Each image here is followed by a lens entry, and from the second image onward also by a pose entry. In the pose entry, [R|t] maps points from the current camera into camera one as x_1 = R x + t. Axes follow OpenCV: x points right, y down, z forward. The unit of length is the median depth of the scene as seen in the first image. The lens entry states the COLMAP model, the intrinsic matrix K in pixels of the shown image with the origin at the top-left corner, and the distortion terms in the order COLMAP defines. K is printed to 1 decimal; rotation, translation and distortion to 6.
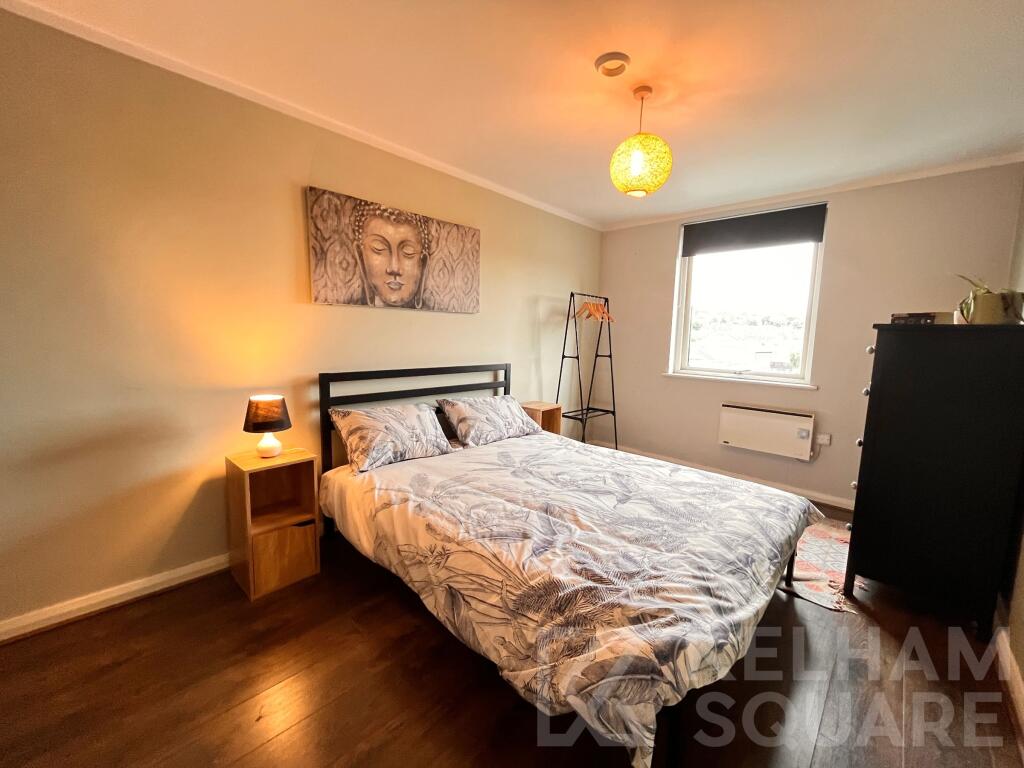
lens RADIAL K [[414.5, 0, 513.4], [0, 414.5, 383.0], [0, 0, 1]] dist [-0.002523, 0.000088]
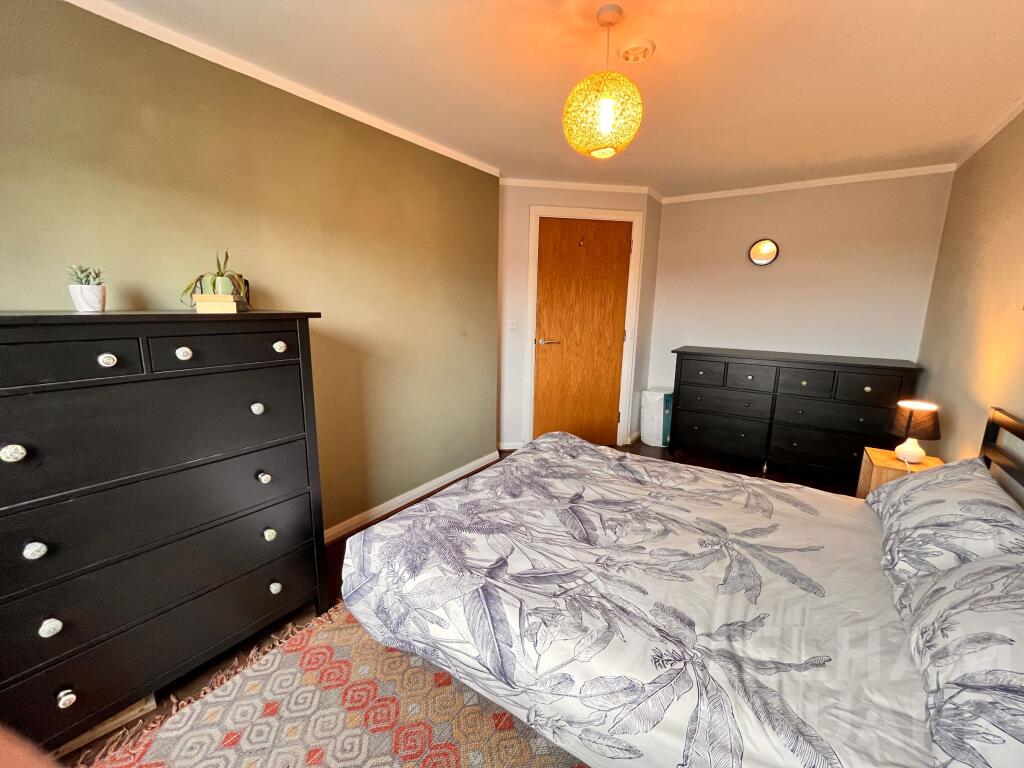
lens RADIAL K [[414.5, 0, 513.4], [0, 414.5, 381.6], [0, 0, 1]] dist [-0.002523, 0.000088]
pose [[-0.988647, -0.014806, -0.149529, 0.535242], [-0.059900, 0.951476, 0.301836, -0.260543], [0.137804, 0.307366, -0.941561, 1.719096]]
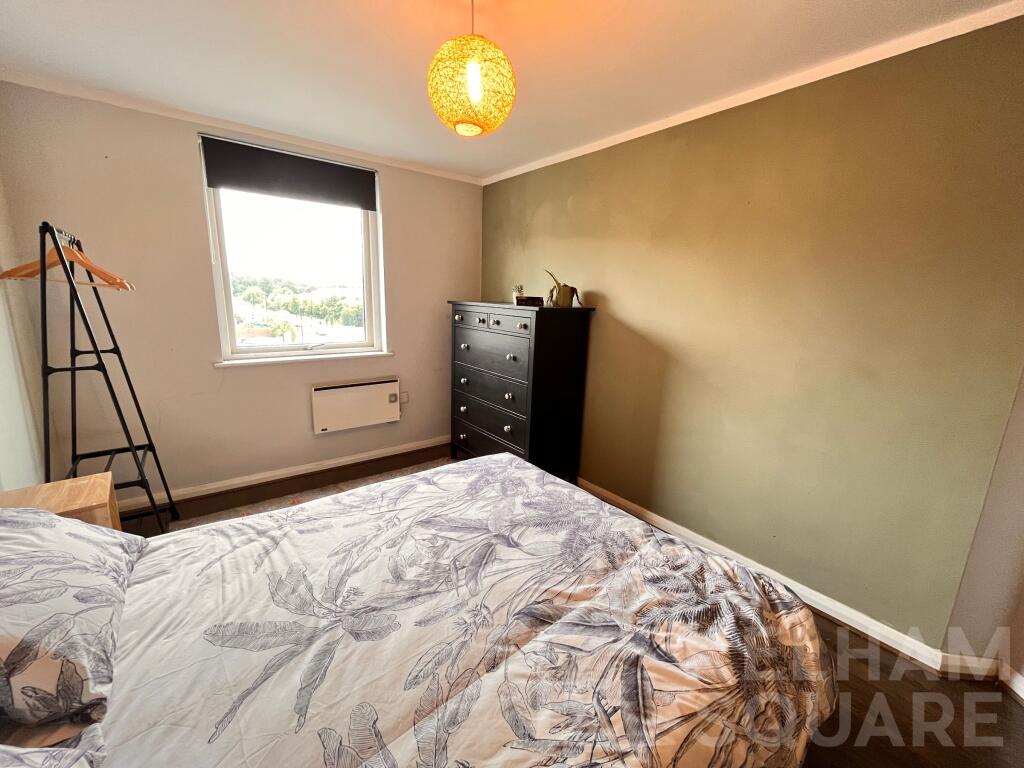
lens RADIAL K [[414.5, 0, 507.3], [0, 414.5, 383.0], [0, 0, 1]] dist [-0.002523, 0.000088]
pose [[0.155271, -0.229194, 0.960917, -0.414182], [0.091346, 0.971878, 0.217048, -0.183211], [-0.983640, 0.054075, 0.171840, 0.793707]]
